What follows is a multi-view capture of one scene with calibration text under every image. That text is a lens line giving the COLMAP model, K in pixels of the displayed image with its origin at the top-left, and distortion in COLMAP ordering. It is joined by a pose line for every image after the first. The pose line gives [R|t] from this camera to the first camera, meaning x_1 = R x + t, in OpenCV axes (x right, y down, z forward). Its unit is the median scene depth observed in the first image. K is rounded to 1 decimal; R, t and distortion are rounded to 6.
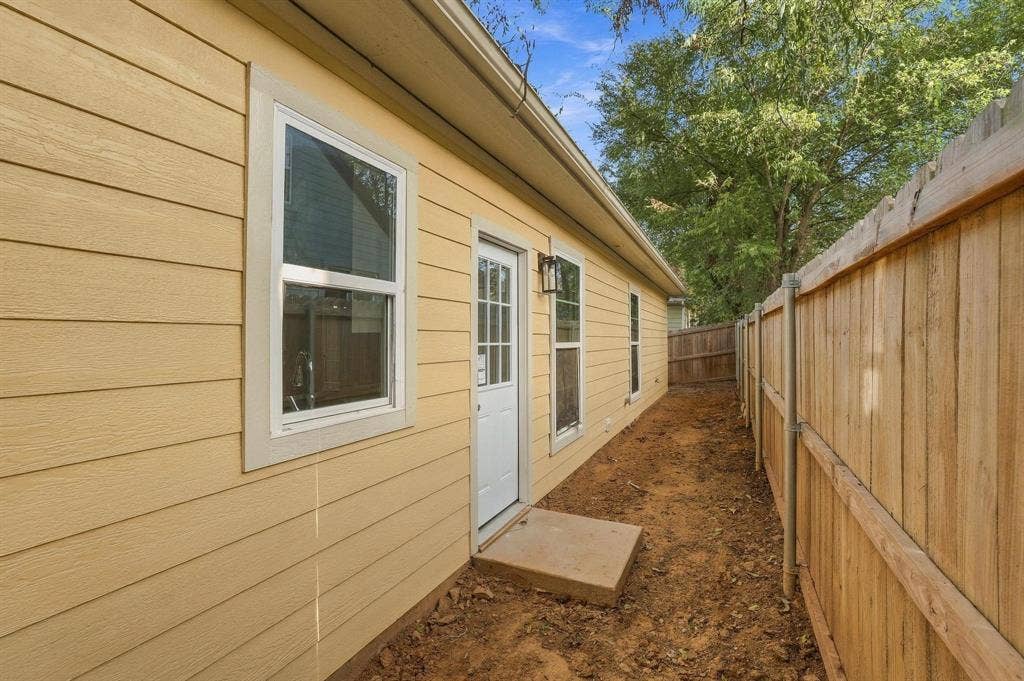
lens RADIAL K [[448.9, 0, 510.4], [0, 448.9, 336.0], [0, 0, 1]] dist [-0.027189, 0.002629]
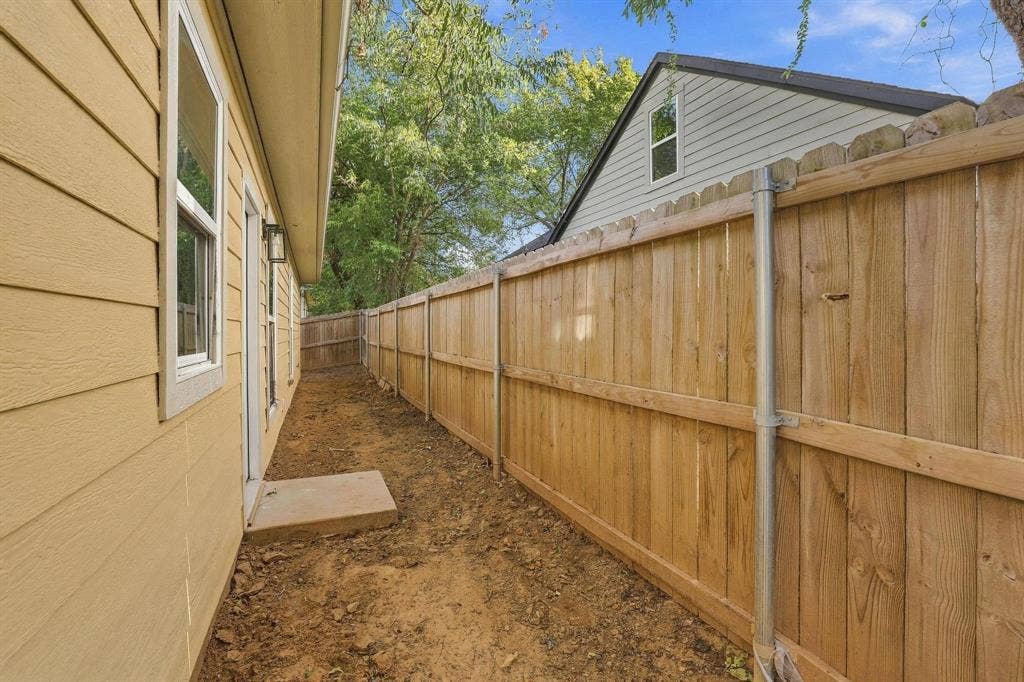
lens RADIAL K [[448.9, 0, 506.1], [0, 448.9, 337.1], [0, 0, 1]] dist [-0.027189, 0.002629]
pose [[0.654607, -0.004011, 0.755959, -0.437166], [-0.007646, 0.999900, 0.011926, 0.073390], [-0.755931, -0.013587, 0.654510, -0.016234]]
